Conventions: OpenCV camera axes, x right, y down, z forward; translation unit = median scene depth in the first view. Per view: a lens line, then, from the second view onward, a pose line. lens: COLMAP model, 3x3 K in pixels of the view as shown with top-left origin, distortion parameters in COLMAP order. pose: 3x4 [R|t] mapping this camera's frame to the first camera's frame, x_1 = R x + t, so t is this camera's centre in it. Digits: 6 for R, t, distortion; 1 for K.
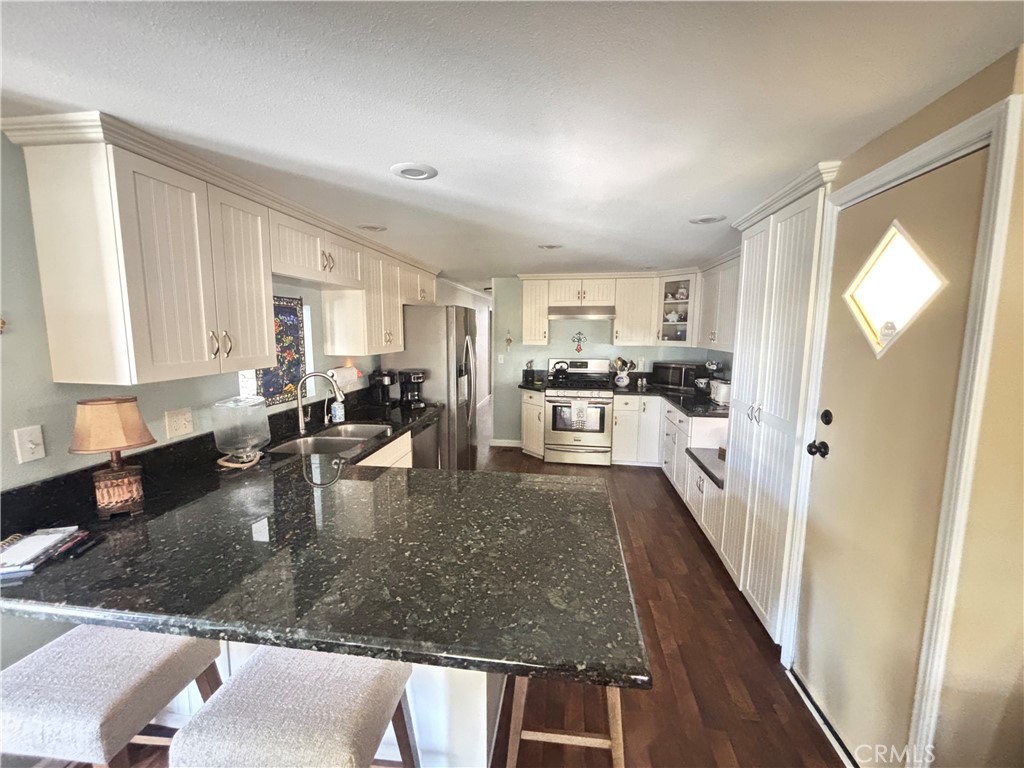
lens RADIAL K [[412.8, 0, 512.0], [0, 412.8, 384.0], [0, 0, 1]] dist [-0.000918, -0.000257]
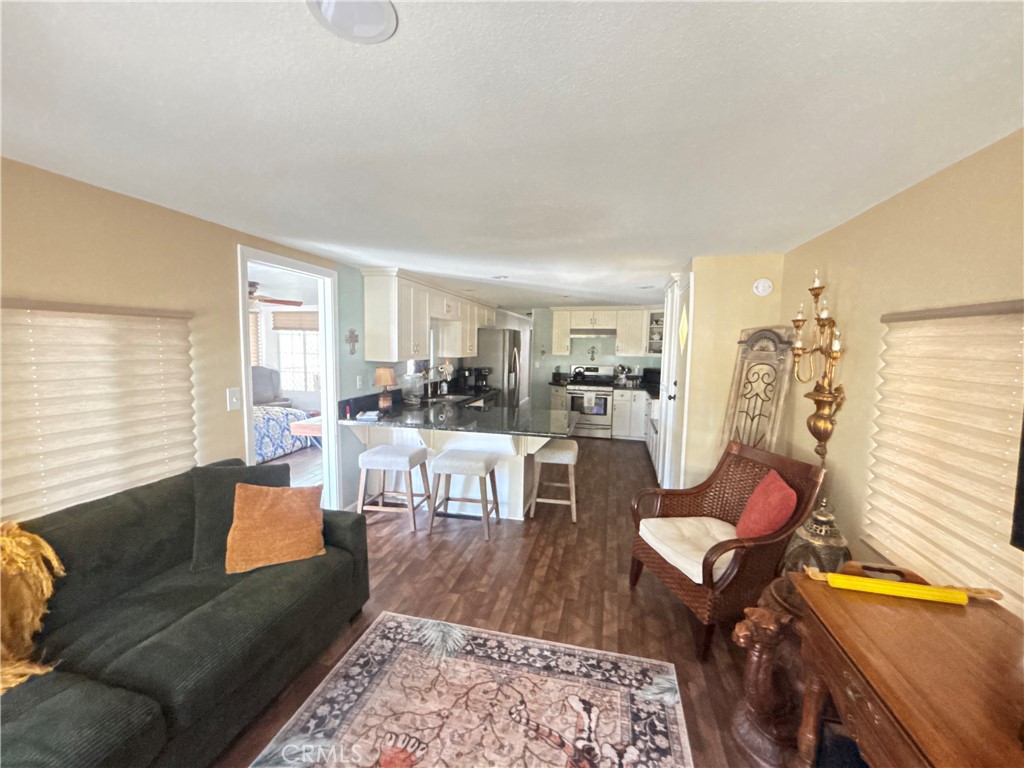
lens RADIAL K [[412.8, 0, 512.0], [0, 412.8, 384.0], [0, 0, 1]] dist [-0.000918, -0.000257]
pose [[0.994798, 0.021467, -0.099581, 0.034830], [-0.025093, 0.999061, -0.035311, 0.068576], [0.098730, 0.037626, 0.994403, -0.497915]]
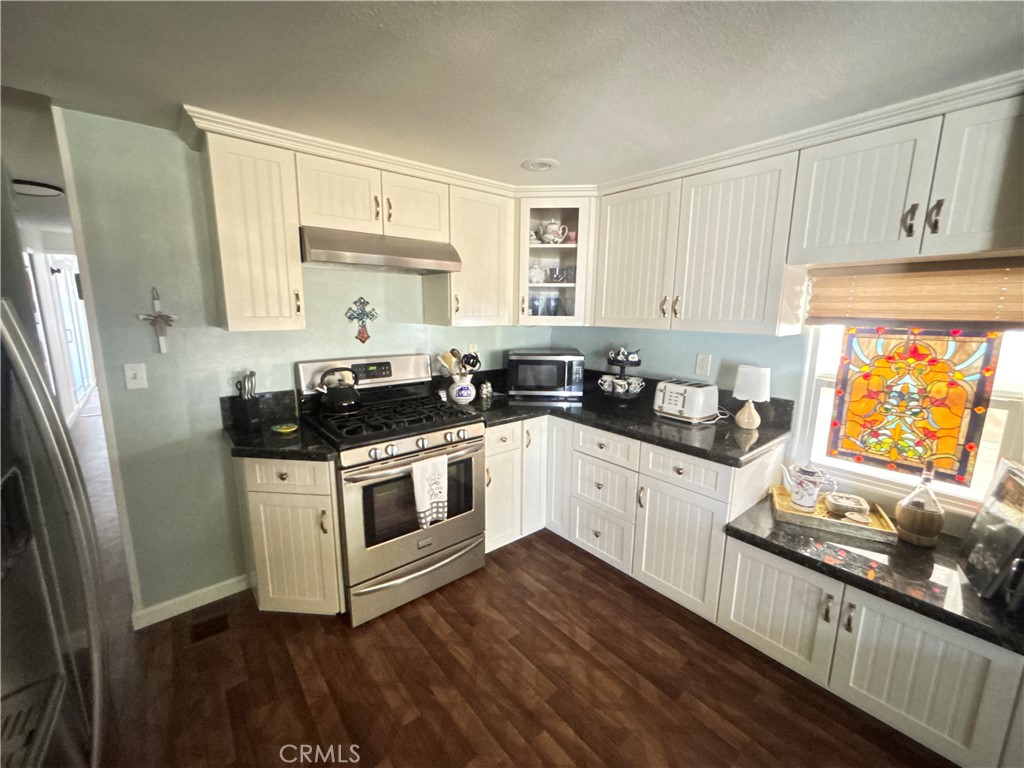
lens RADIAL K [[412.8, 0, 512.0], [0, 412.8, 384.0], [0, 0, 1]] dist [-0.000918, -0.000257]
pose [[0.676142, -0.132381, 0.724781, -0.076779], [0.090232, 0.991199, 0.096865, -0.070780], [-0.731225, -0.000096, 0.682136, 0.656990]]
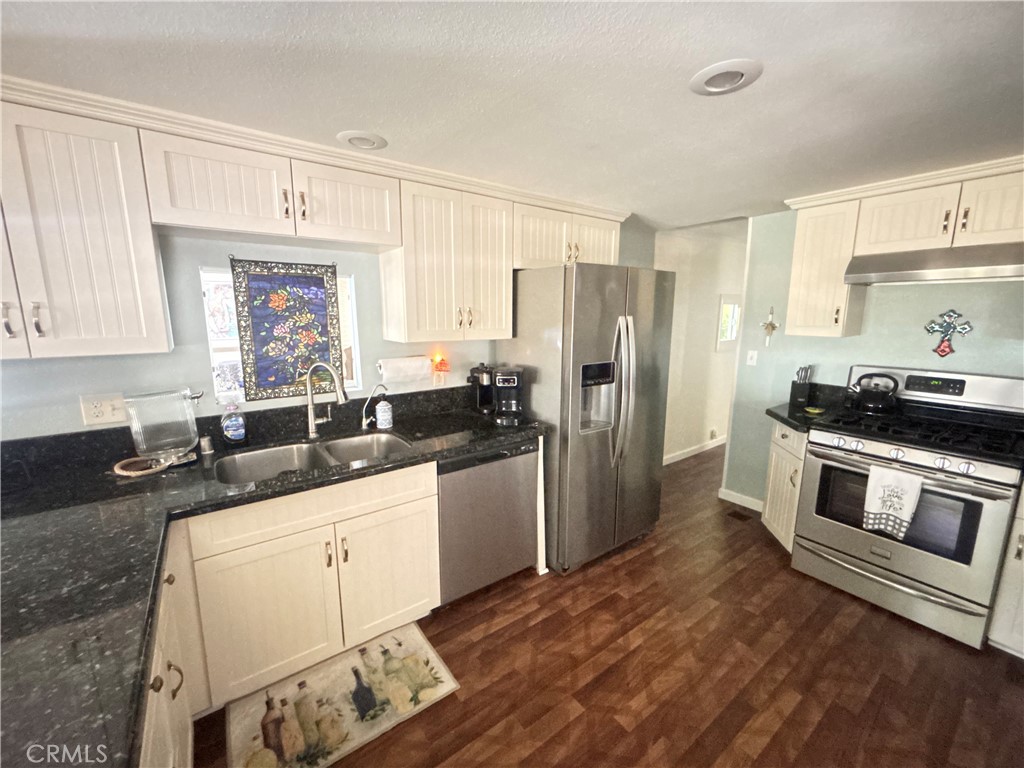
lens RADIAL K [[412.8, 0, 512.0], [0, 412.8, 384.0], [0, 0, 1]] dist [-0.000918, -0.000257]
pose [[0.699465, 0.121168, -0.704320, 0.178455], [-0.091913, 0.992590, 0.079481, -0.047061], [0.708731, 0.009141, 0.705419, 0.419566]]
